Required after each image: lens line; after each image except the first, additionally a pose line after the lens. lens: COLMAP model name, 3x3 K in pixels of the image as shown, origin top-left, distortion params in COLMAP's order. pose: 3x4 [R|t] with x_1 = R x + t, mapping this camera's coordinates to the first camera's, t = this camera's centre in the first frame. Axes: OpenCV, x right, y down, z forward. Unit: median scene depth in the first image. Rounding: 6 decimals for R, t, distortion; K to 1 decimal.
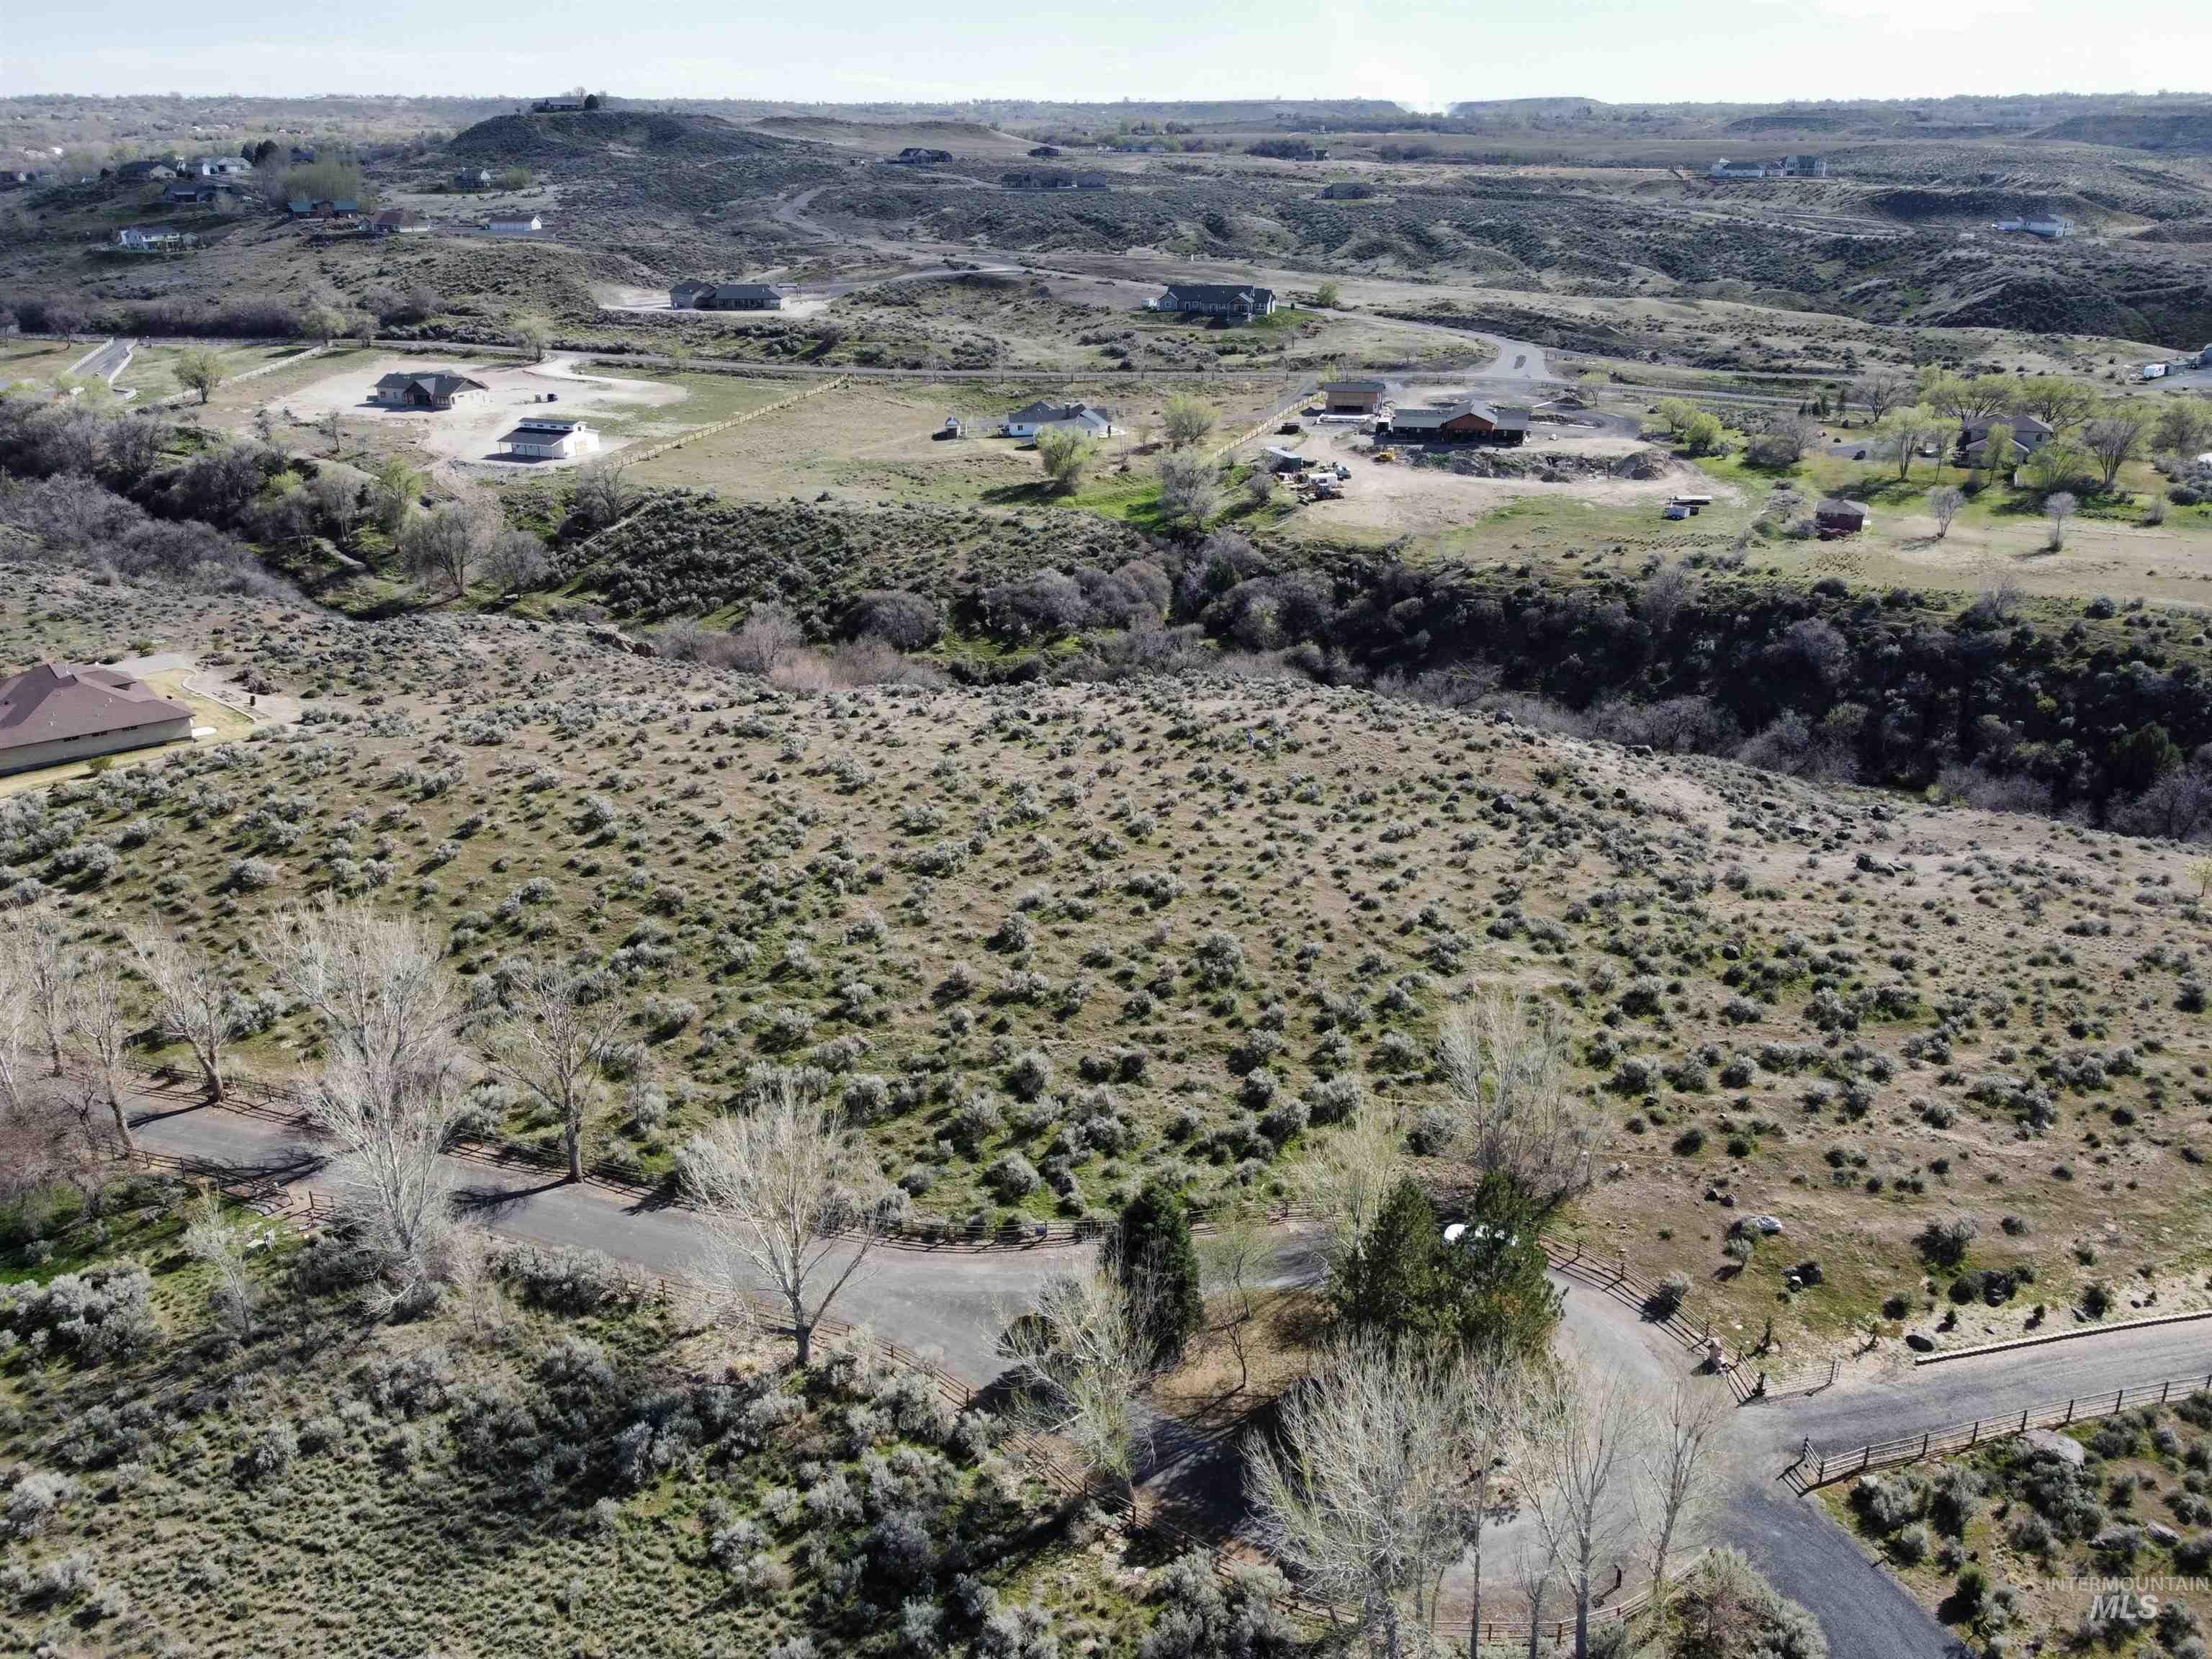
lens RADIAL K [[1752.2, 0, 1095.8], [0, 1752.2, 827.4], [0, 0, 1]] dist [-0.001386, -0.000637]
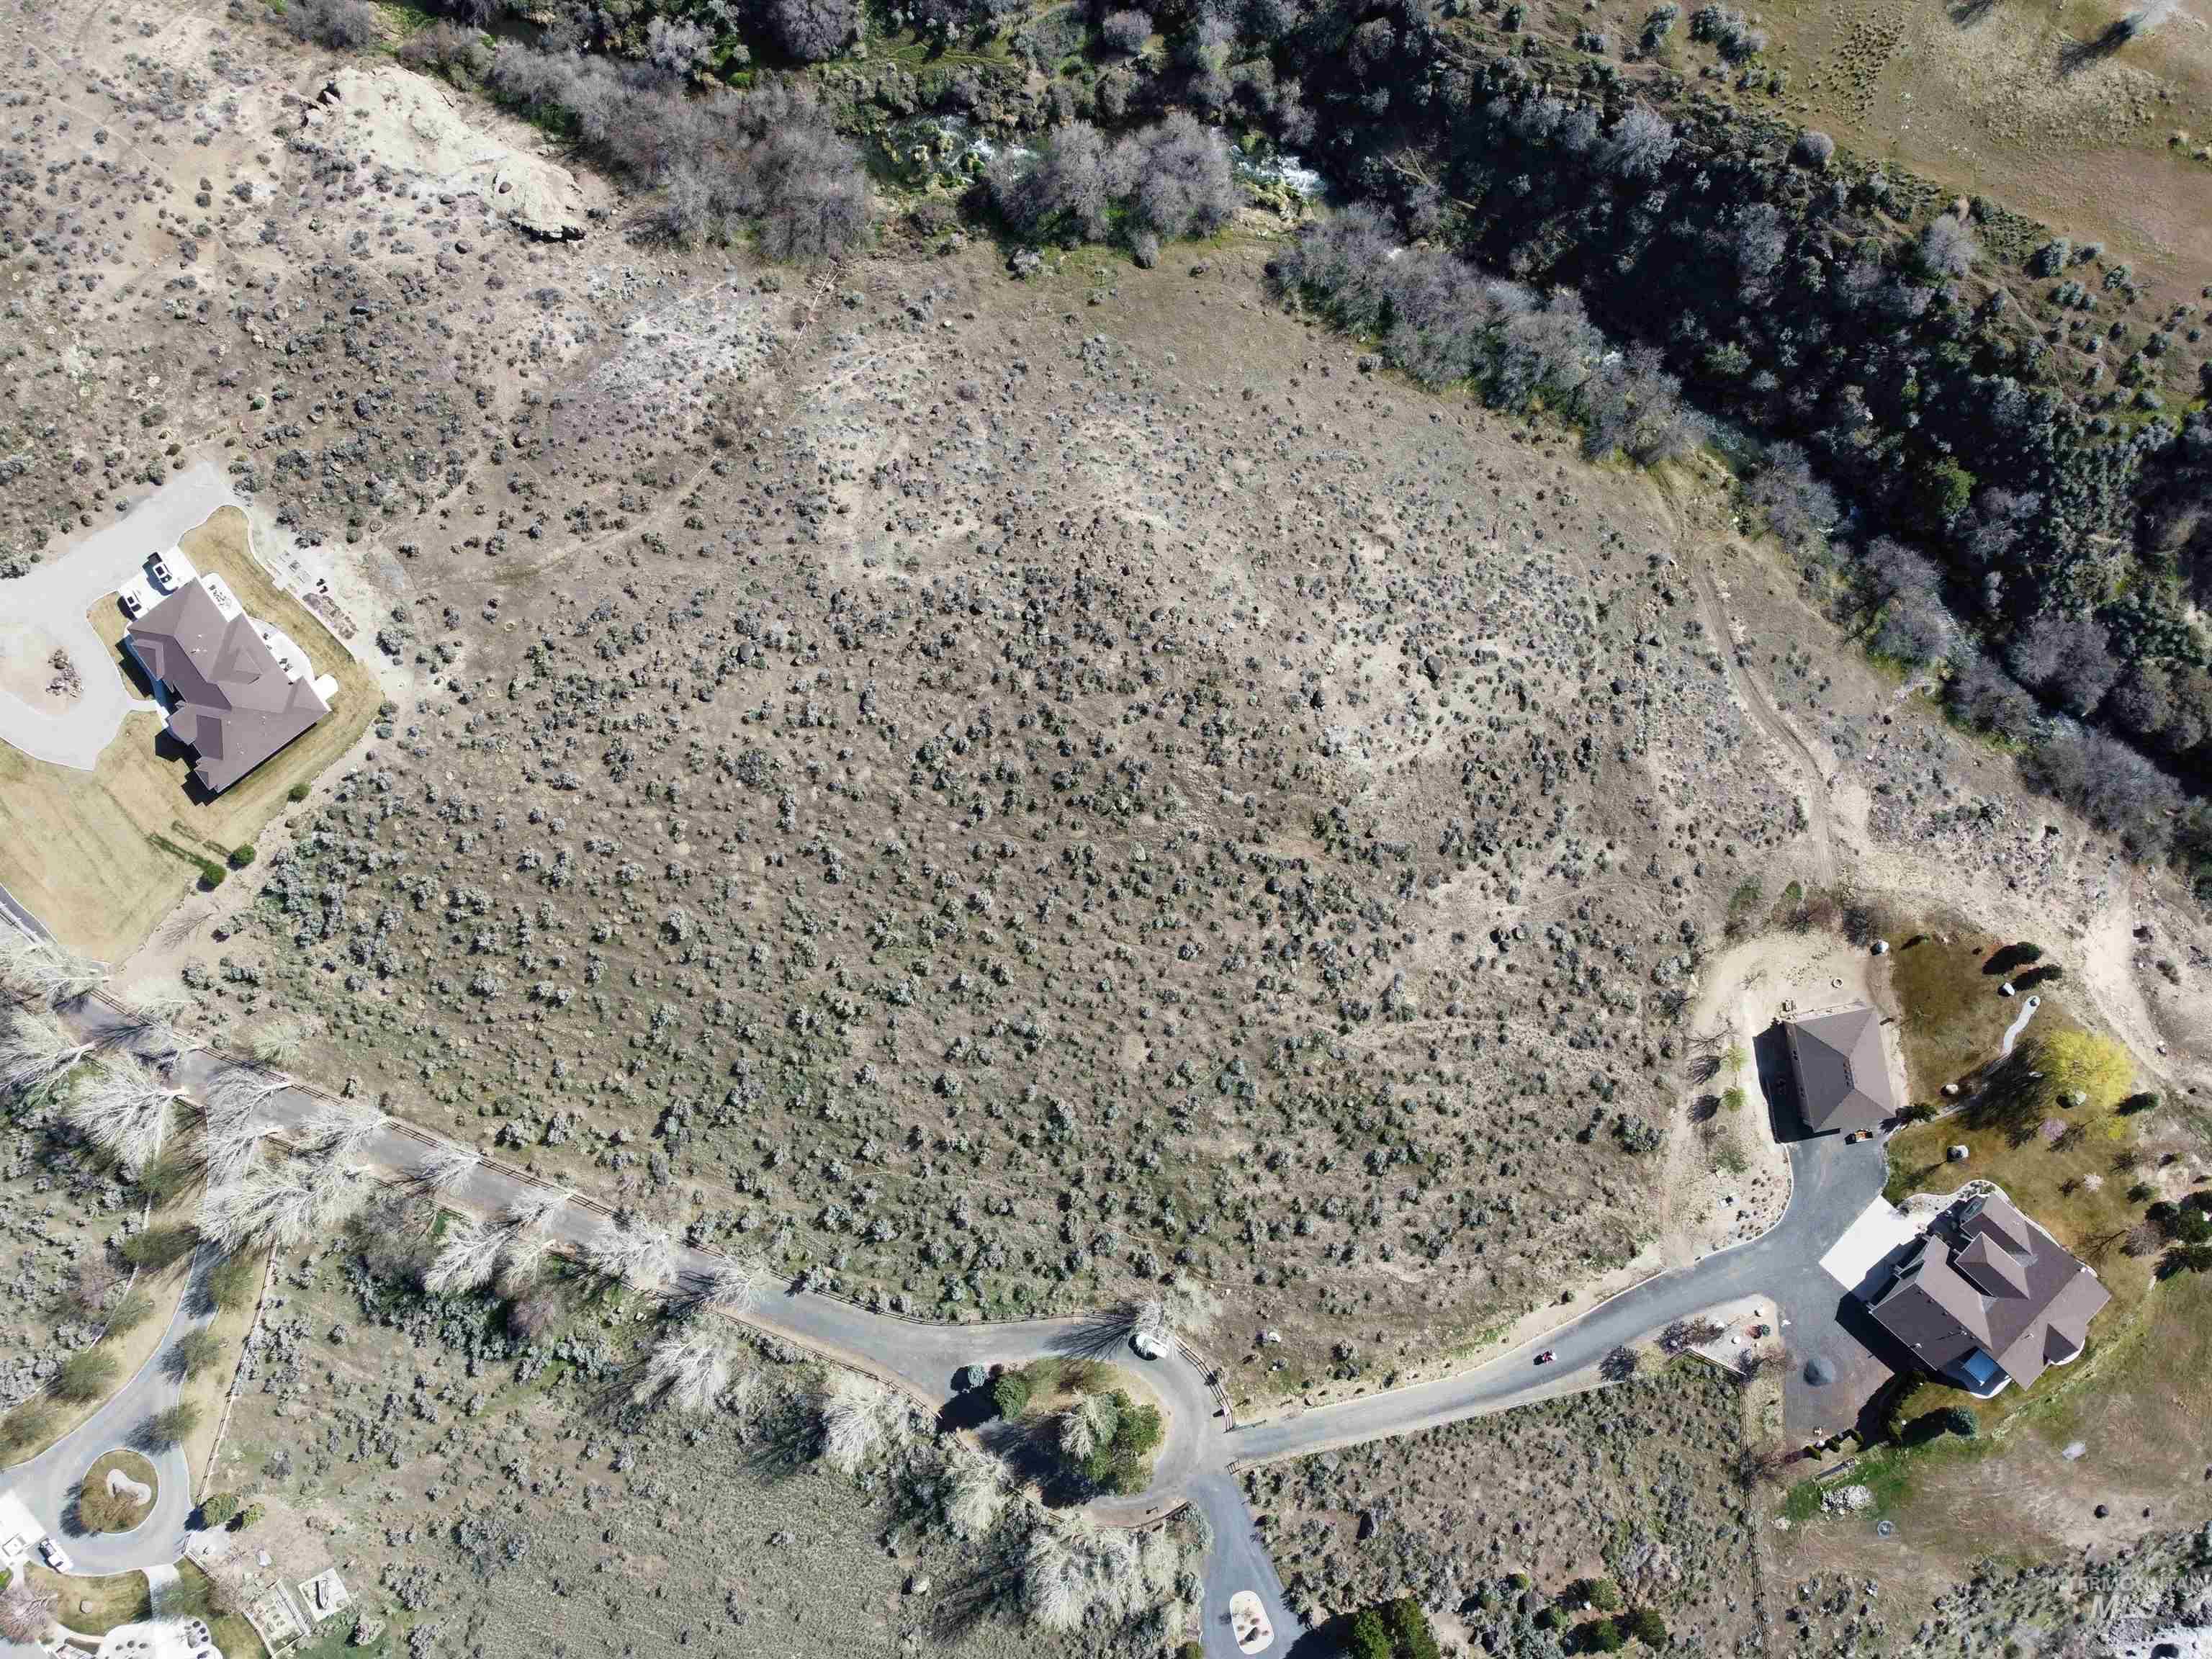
lens RADIAL K [[1752.2, 0, 1095.8], [0, 1752.2, 827.4], [0, 0, 1]] dist [-0.001386, -0.000637]
pose [[0.999535, 0.030272, -0.003604, 0.043208], [-0.007082, 0.345551, 0.938373, -0.714775], [0.029652, -0.937911, 0.345605, 0.266431]]
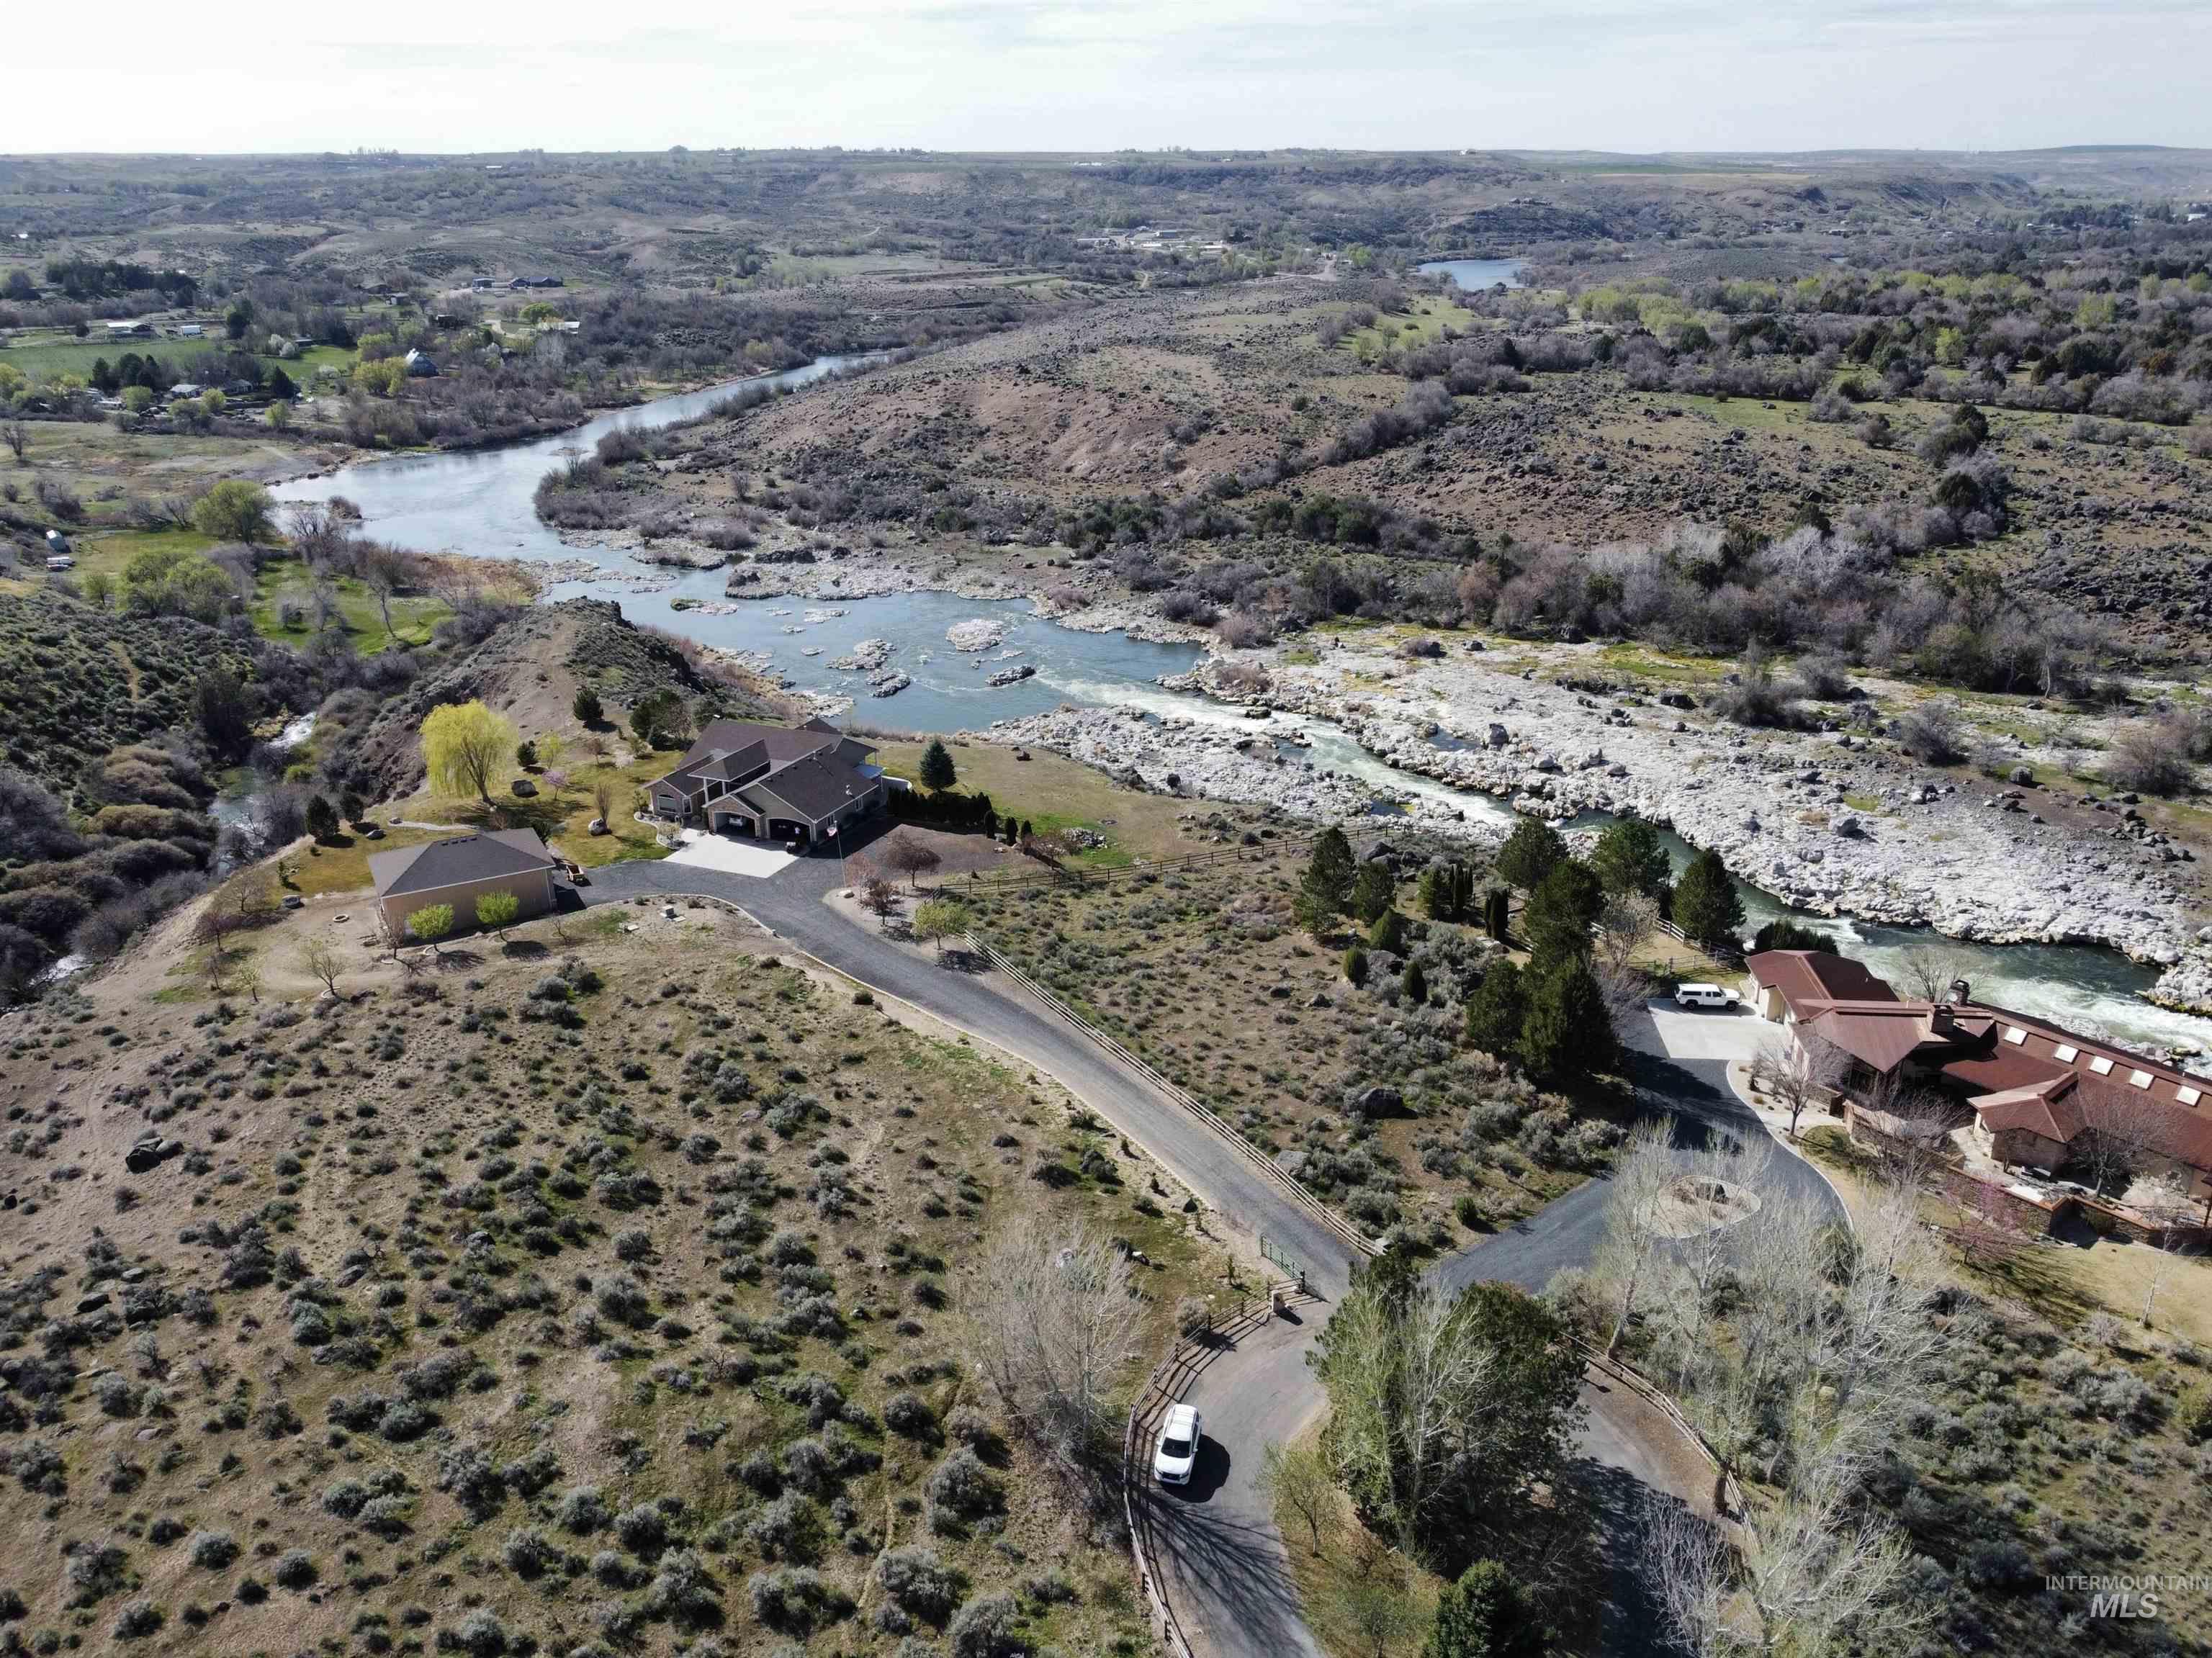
lens RADIAL K [[1700.6, 0, 1095.6], [0, 1700.6, 824.4], [0, 0, 1]] dist [0.002645, -0.007888]
pose [[-0.254825, -0.326939, 0.910041, -0.138167], [0.373148, 0.834970, 0.404457, -0.119313], [-0.892090, 0.442646, -0.090775, 0.311211]]
